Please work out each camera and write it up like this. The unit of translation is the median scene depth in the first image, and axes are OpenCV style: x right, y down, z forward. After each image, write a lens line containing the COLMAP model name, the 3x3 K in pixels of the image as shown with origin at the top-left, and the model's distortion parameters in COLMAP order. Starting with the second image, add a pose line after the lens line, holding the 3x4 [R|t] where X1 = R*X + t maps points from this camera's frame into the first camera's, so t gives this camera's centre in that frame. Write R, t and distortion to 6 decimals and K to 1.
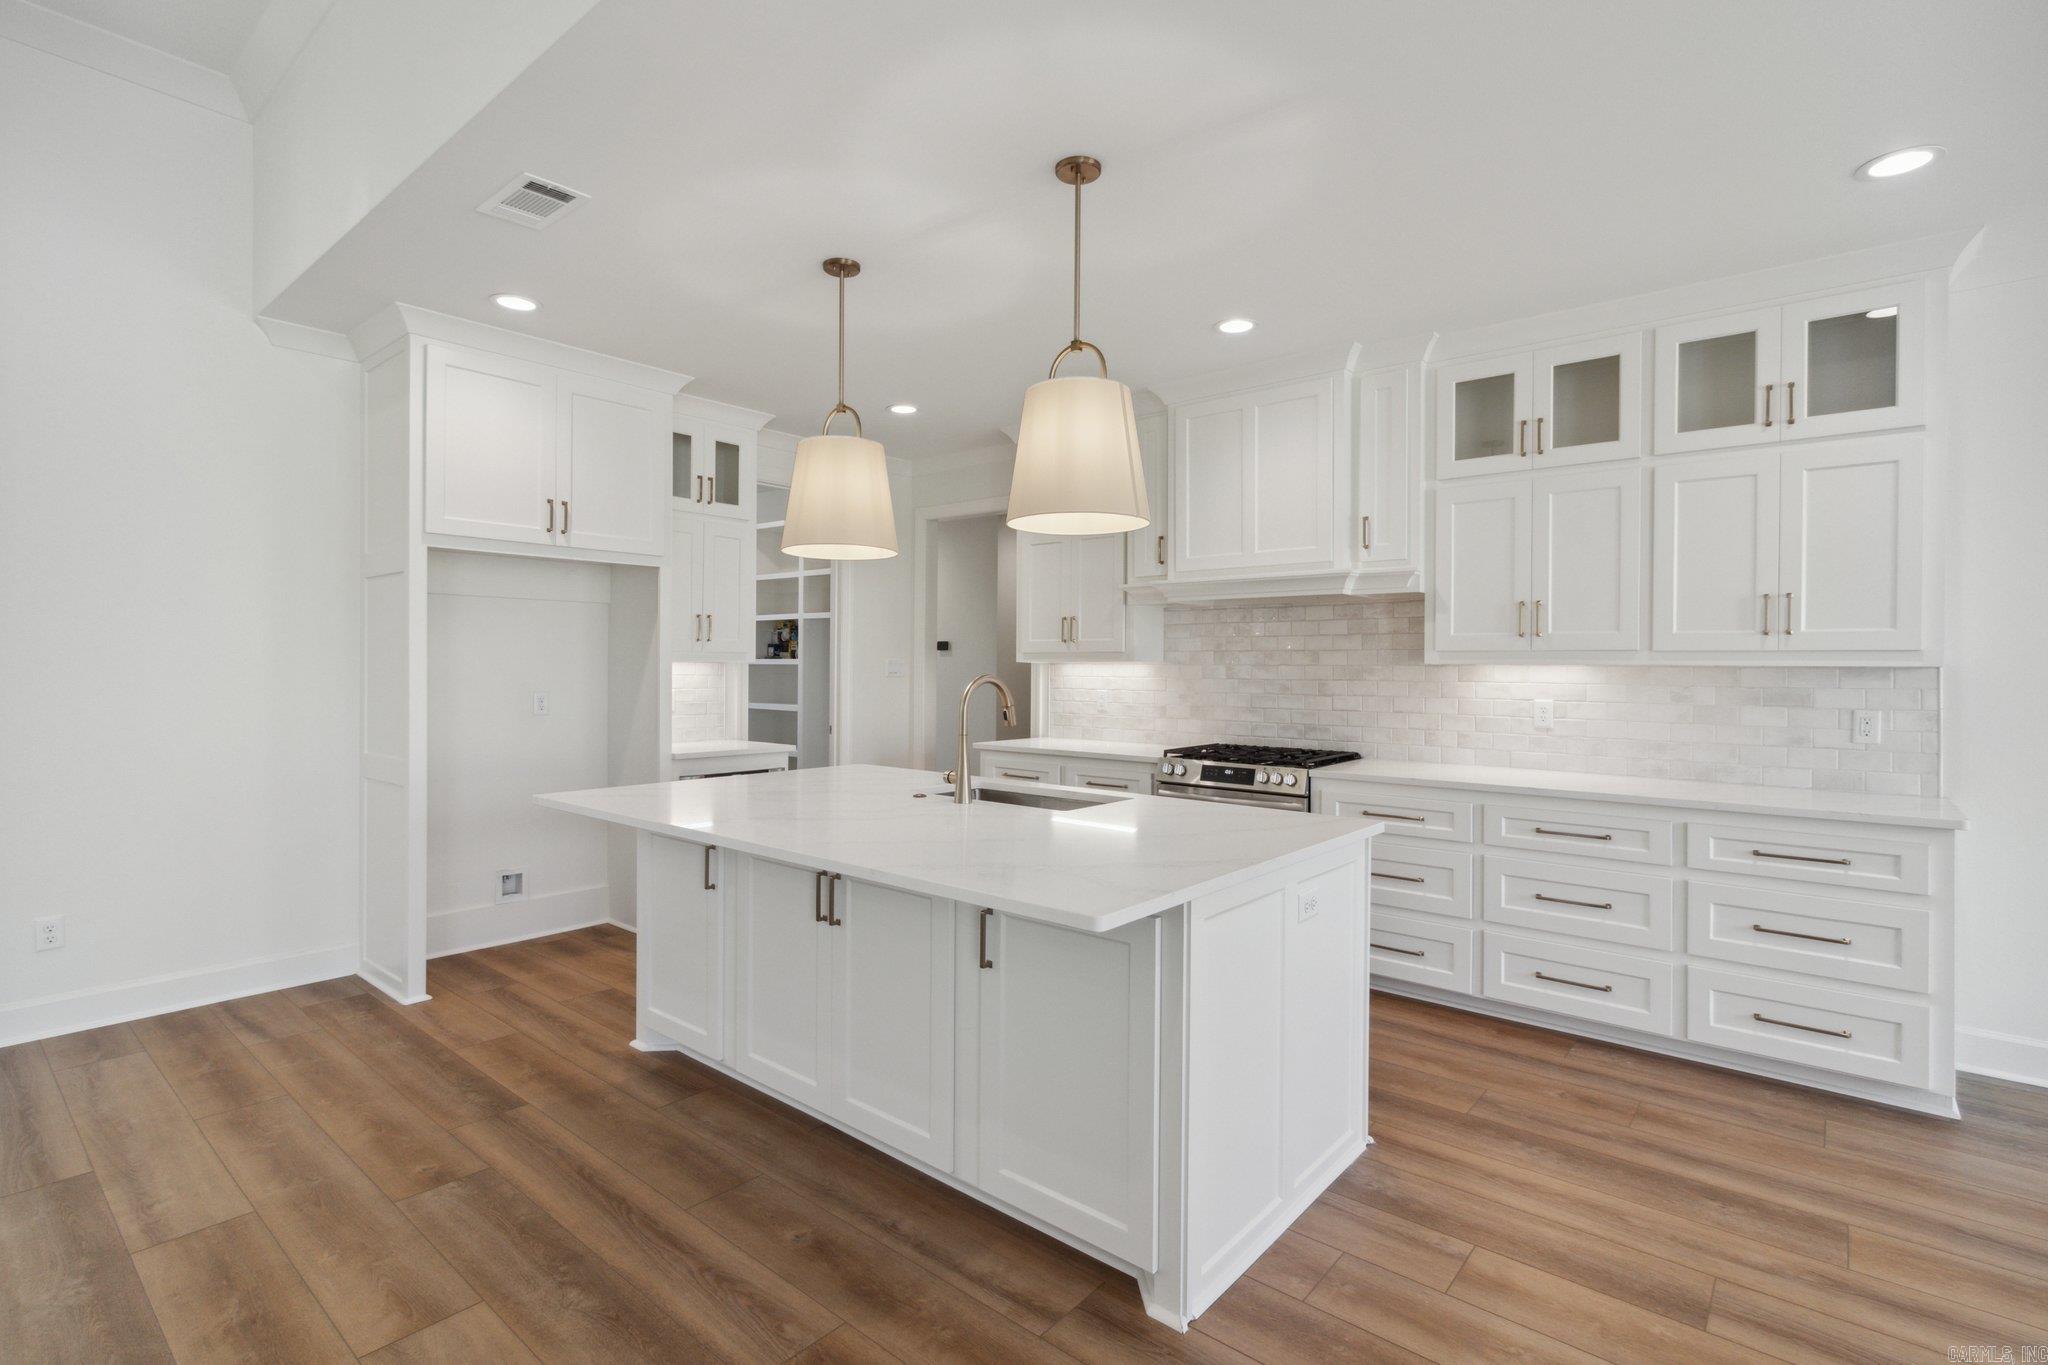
lens RADIAL K [[969.8, 0, 1032.7], [0, 969.8, 669.8], [0, 0, 1]] dist [0.000092, 0.000142]
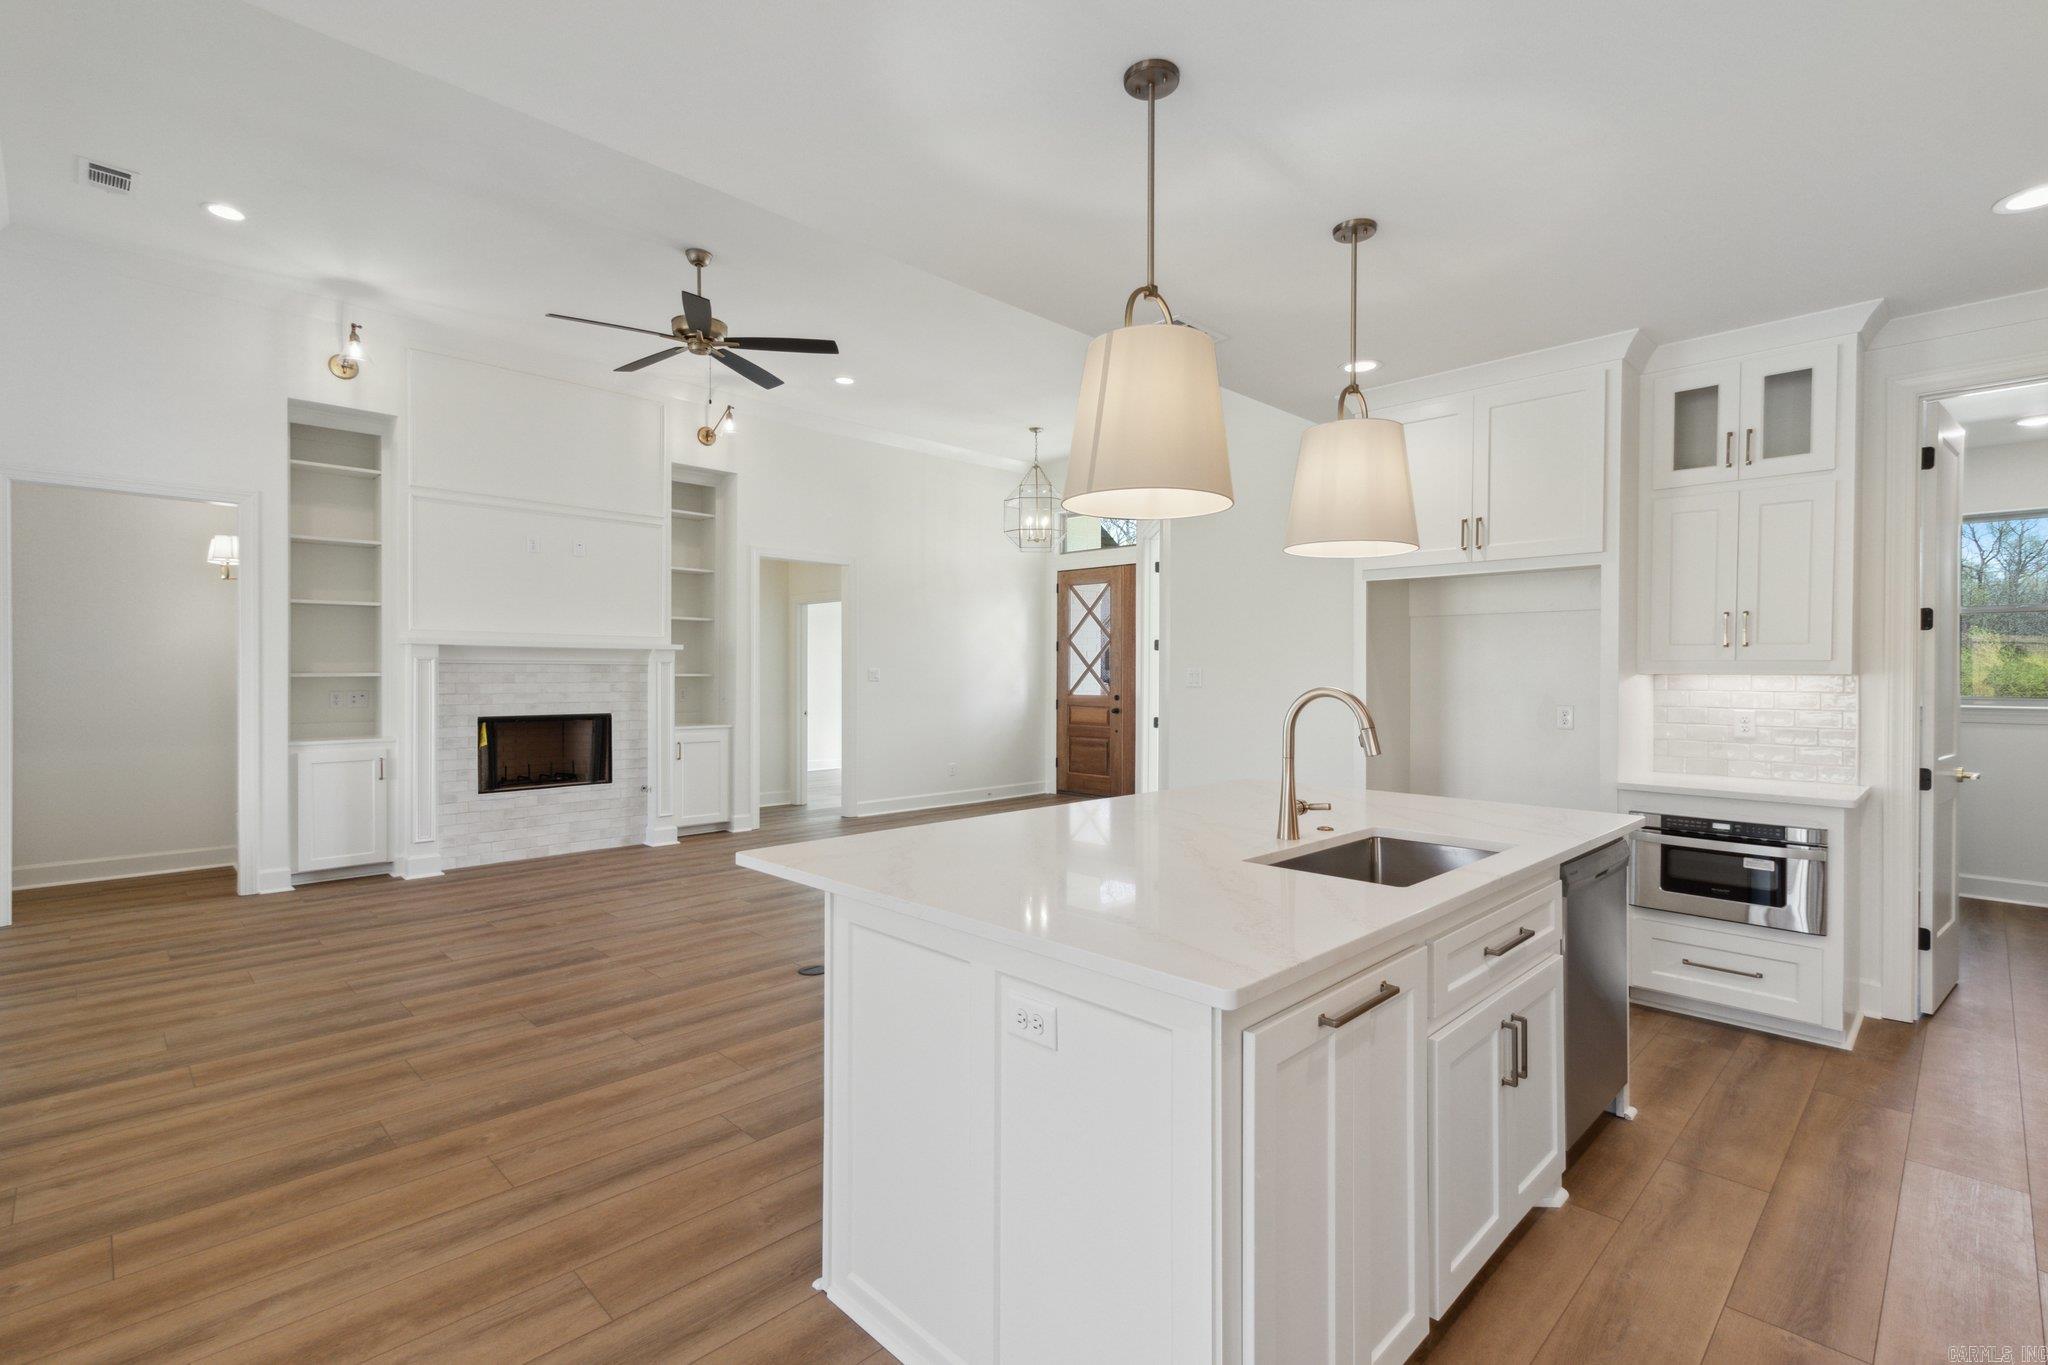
lens RADIAL K [[939.0, 0, 1023.0], [0, 939.0, 680.2], [0, 0, 1]] dist [0.018209, 0.000631]
pose [[-0.089269, -0.000405, -0.996007, 0.568712], [-0.008058, 0.999967, 0.000315, 0.000755], [0.995975, 0.008054, -0.089269, 0.636970]]
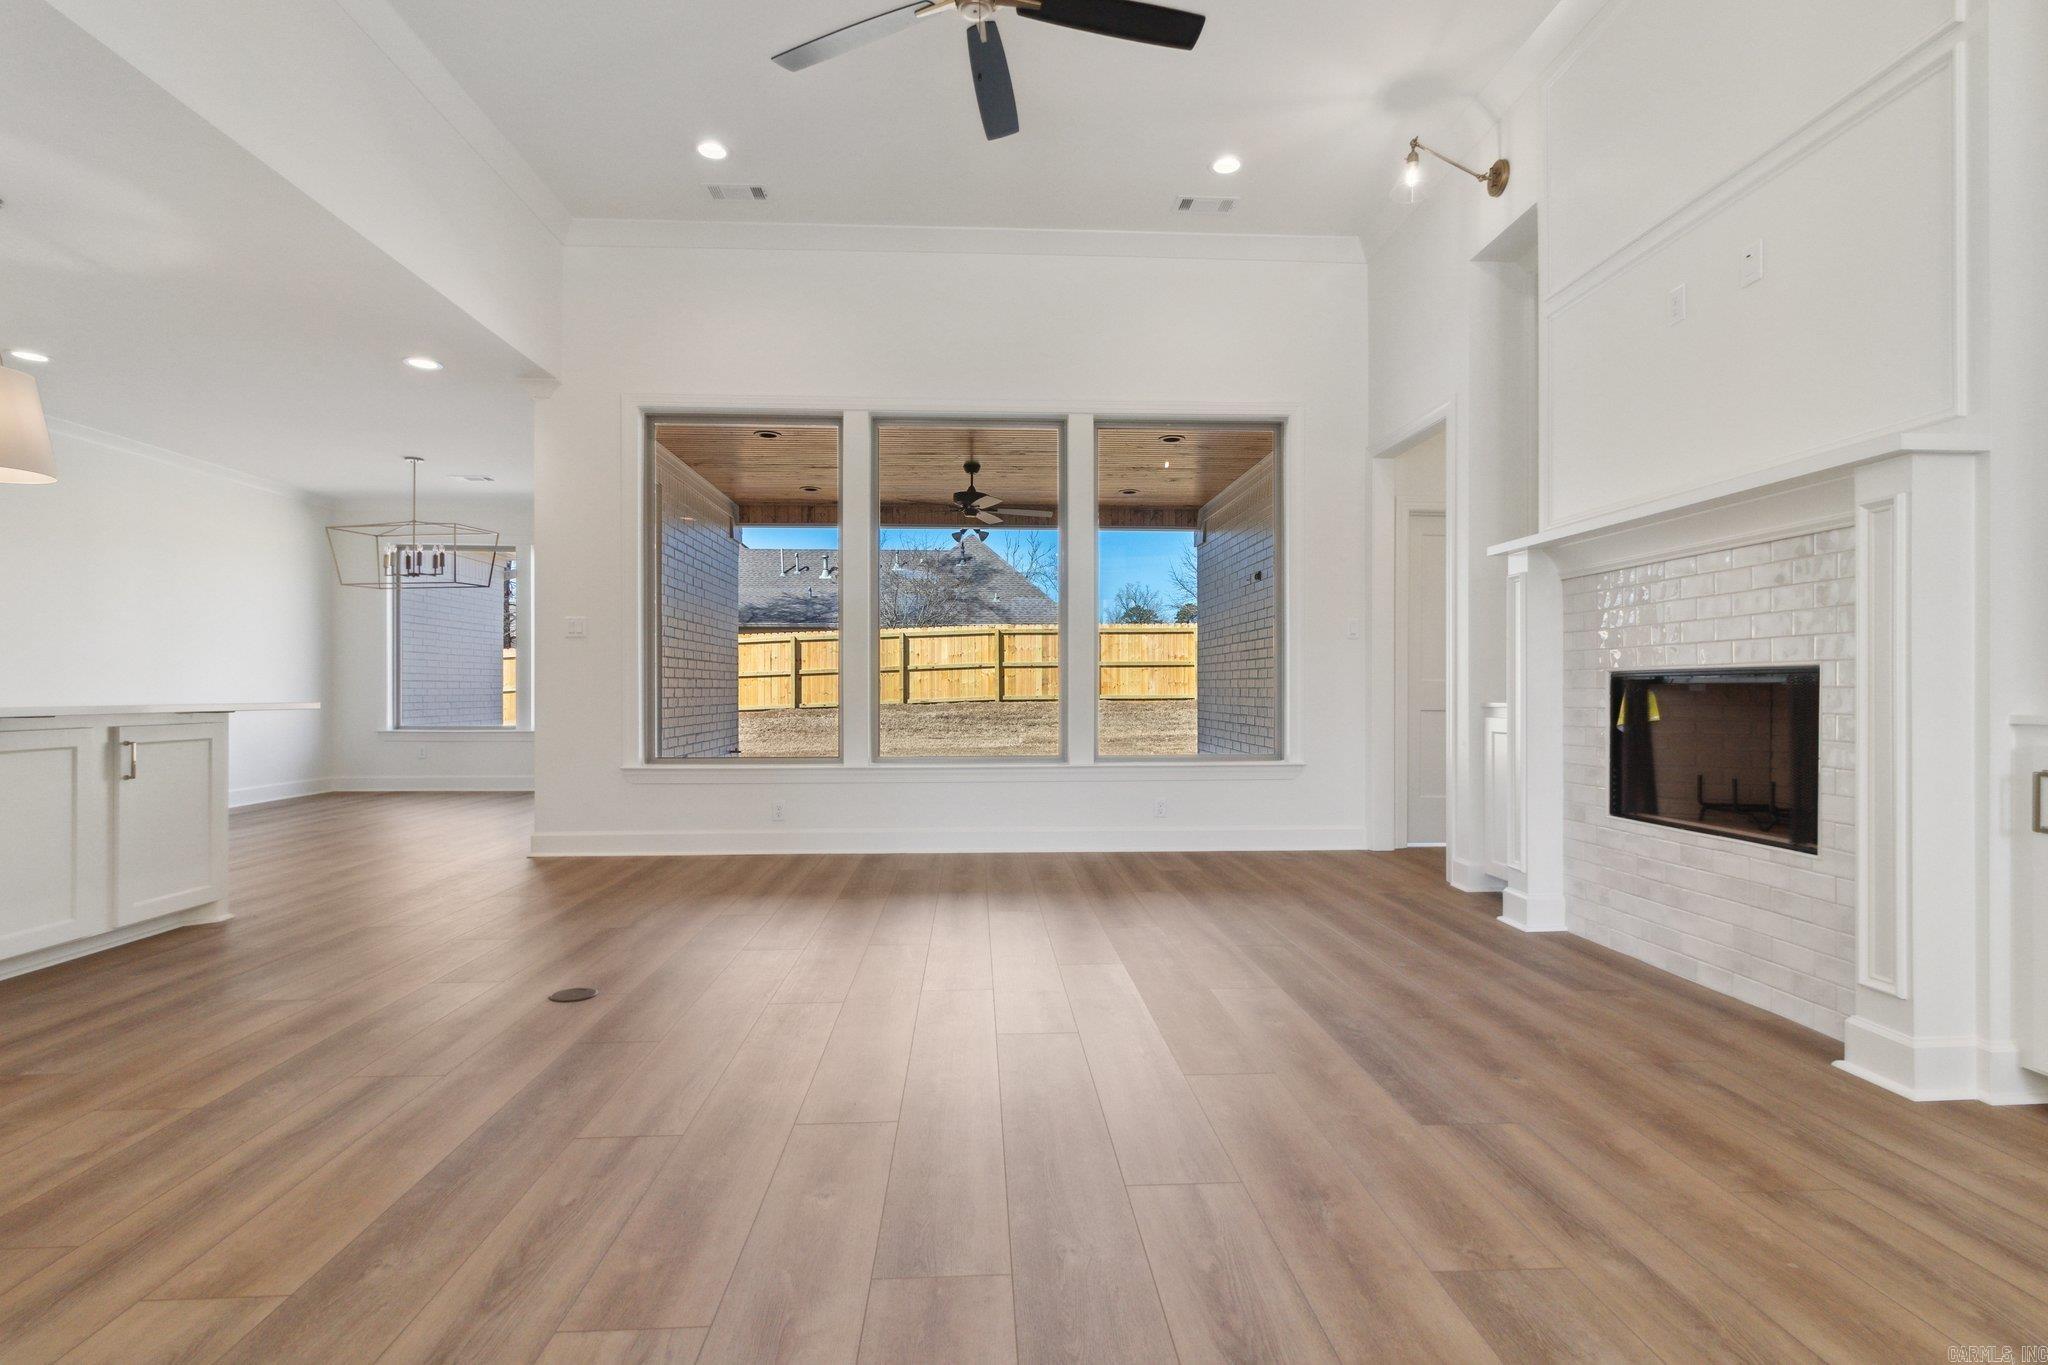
lens RADIAL K [[982.0, 0, 1026.8], [0, 982.0, 689.2], [0, 0, 1]] dist [0.004444, 0.000376]
pose [[-0.683927, -0.006078, 0.729525, -1.243062], [-0.002531, 0.999979, 0.005959, 0.083149], [-0.729546, 0.002229, -0.683928, 0.578021]]
